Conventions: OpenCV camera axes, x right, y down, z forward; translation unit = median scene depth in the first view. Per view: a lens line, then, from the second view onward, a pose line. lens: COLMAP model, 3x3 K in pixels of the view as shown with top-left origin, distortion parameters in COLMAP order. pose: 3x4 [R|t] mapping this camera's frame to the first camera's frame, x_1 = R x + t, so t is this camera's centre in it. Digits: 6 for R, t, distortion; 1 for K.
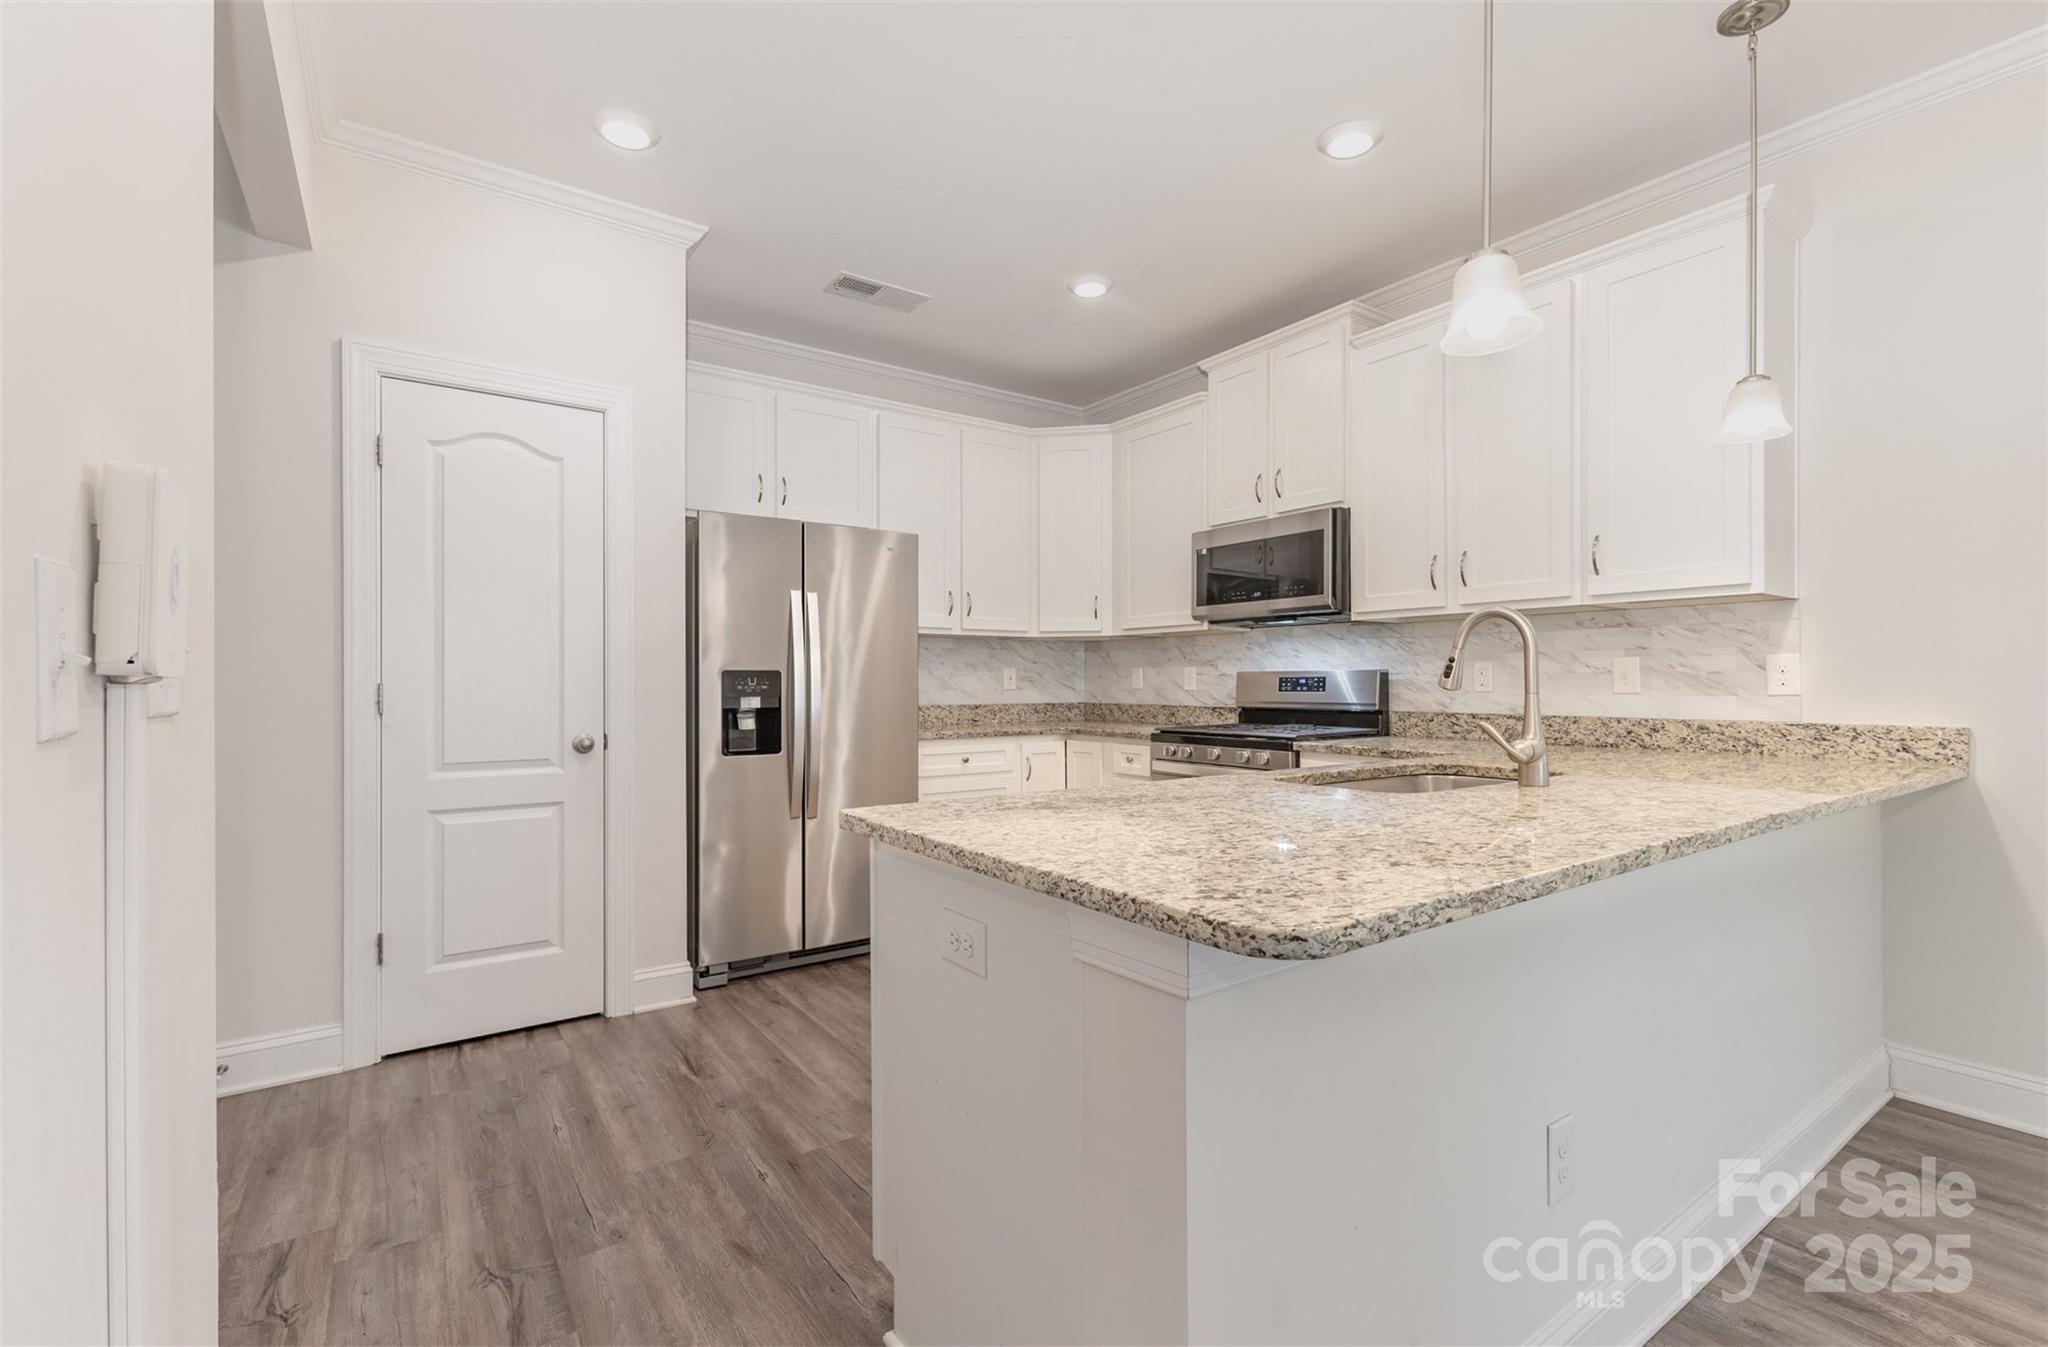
lens RADIAL K [[903.2, 0, 1044.9], [0, 903.2, 681.7], [0, 0, 1]] dist [0.006966, 0.000352]
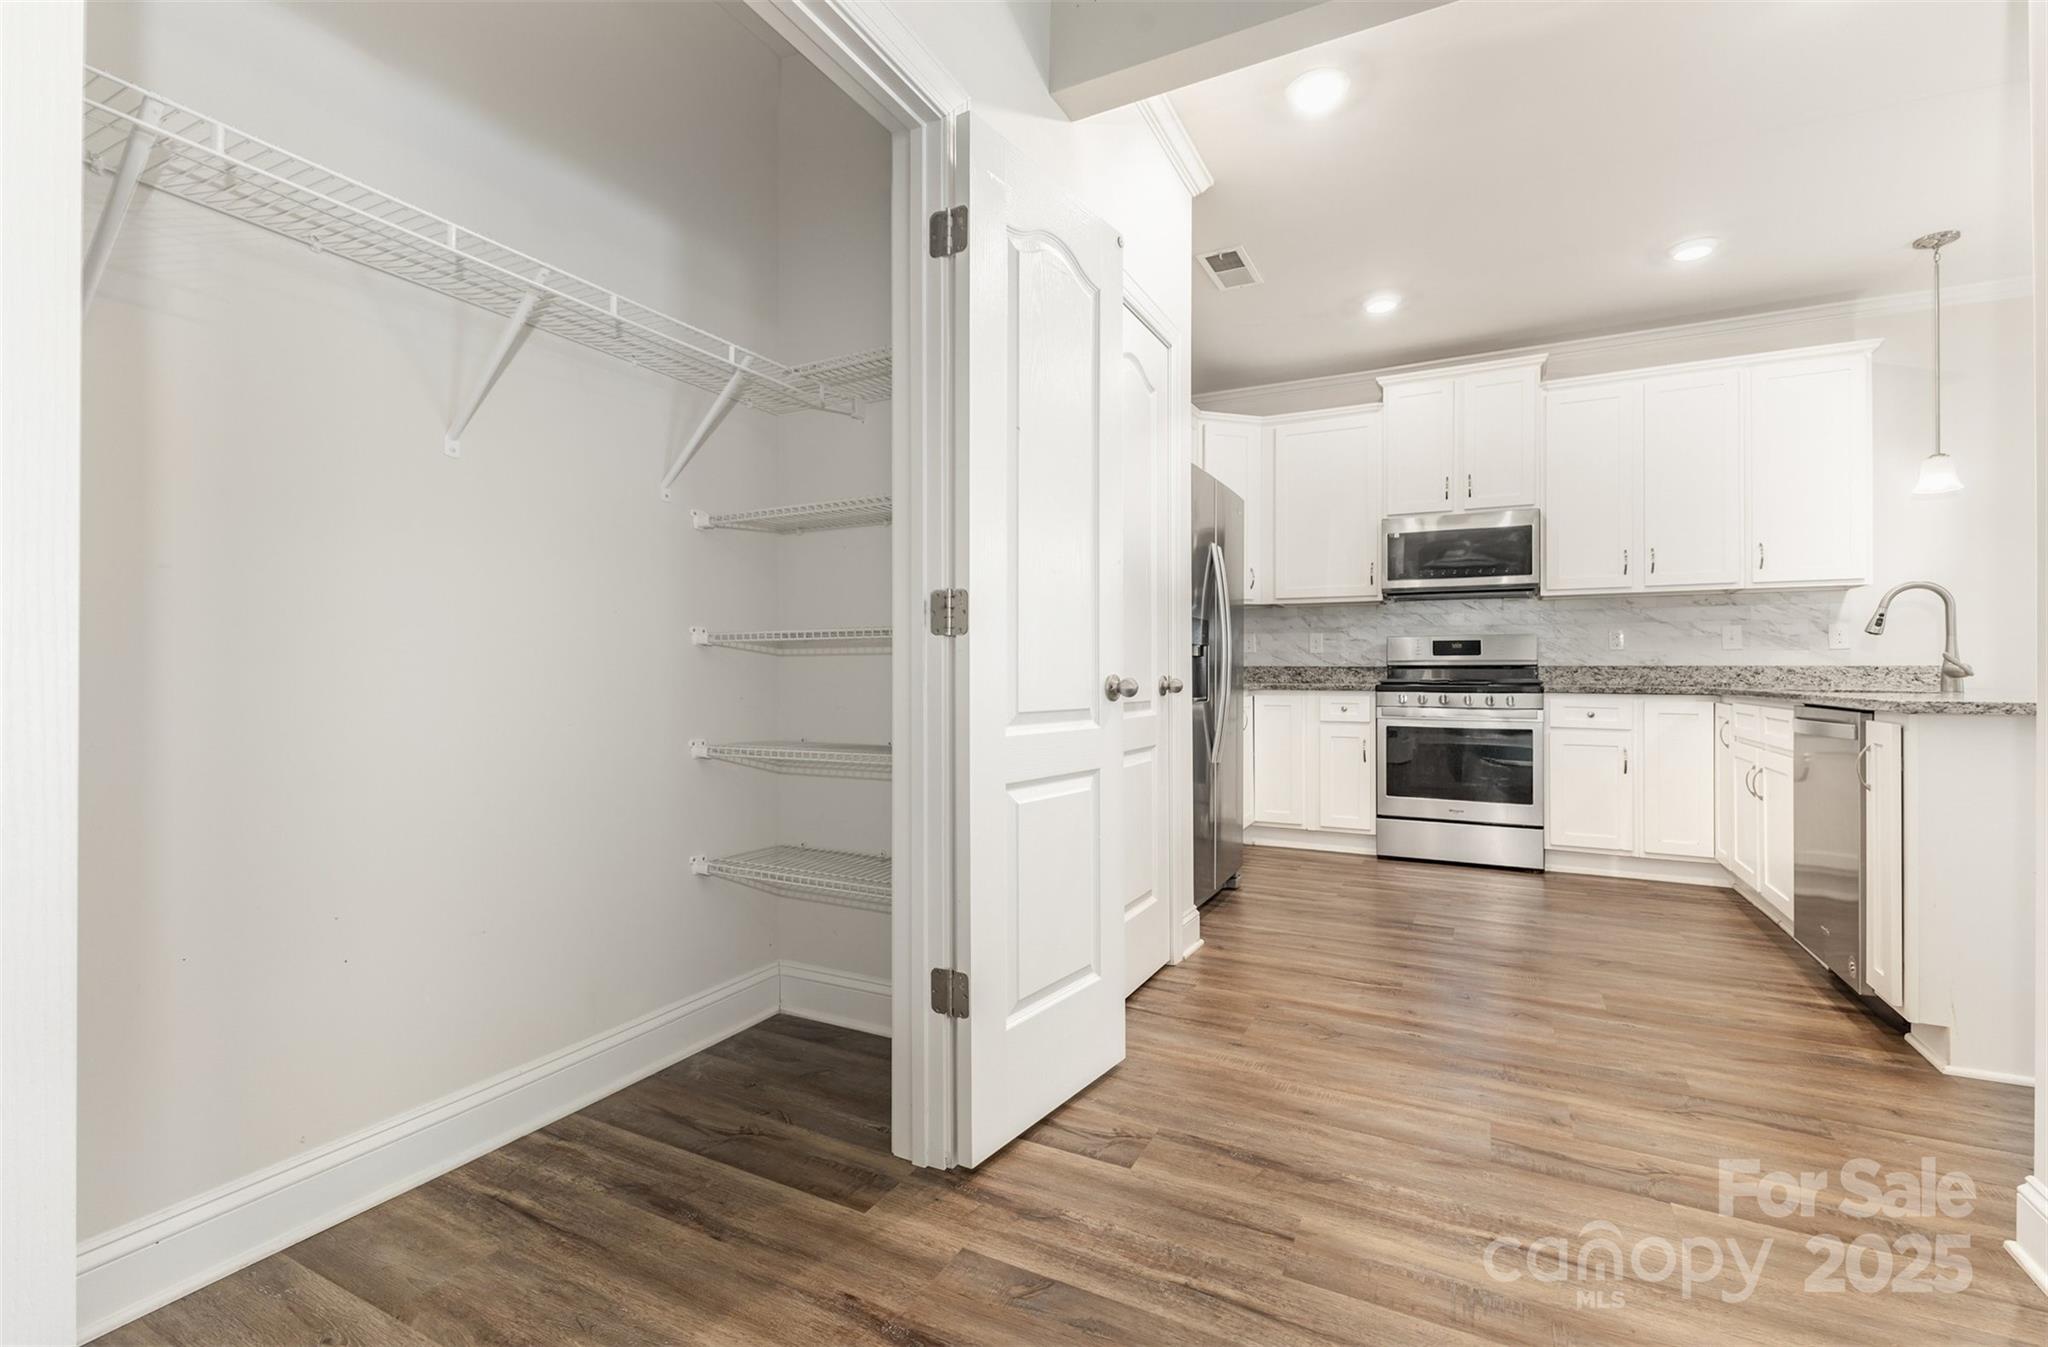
lens RADIAL K [[900.2, 0, 1022.0], [0, 900.2, 670.3], [0, 0, 1]] dist [0.000555, -0.000092]
pose [[0.889165, 0.005258, 0.457556, -0.975324], [-0.003594, 0.999983, -0.004508, 0.052265], [-0.457572, 0.002364, 0.889169, 0.190157]]
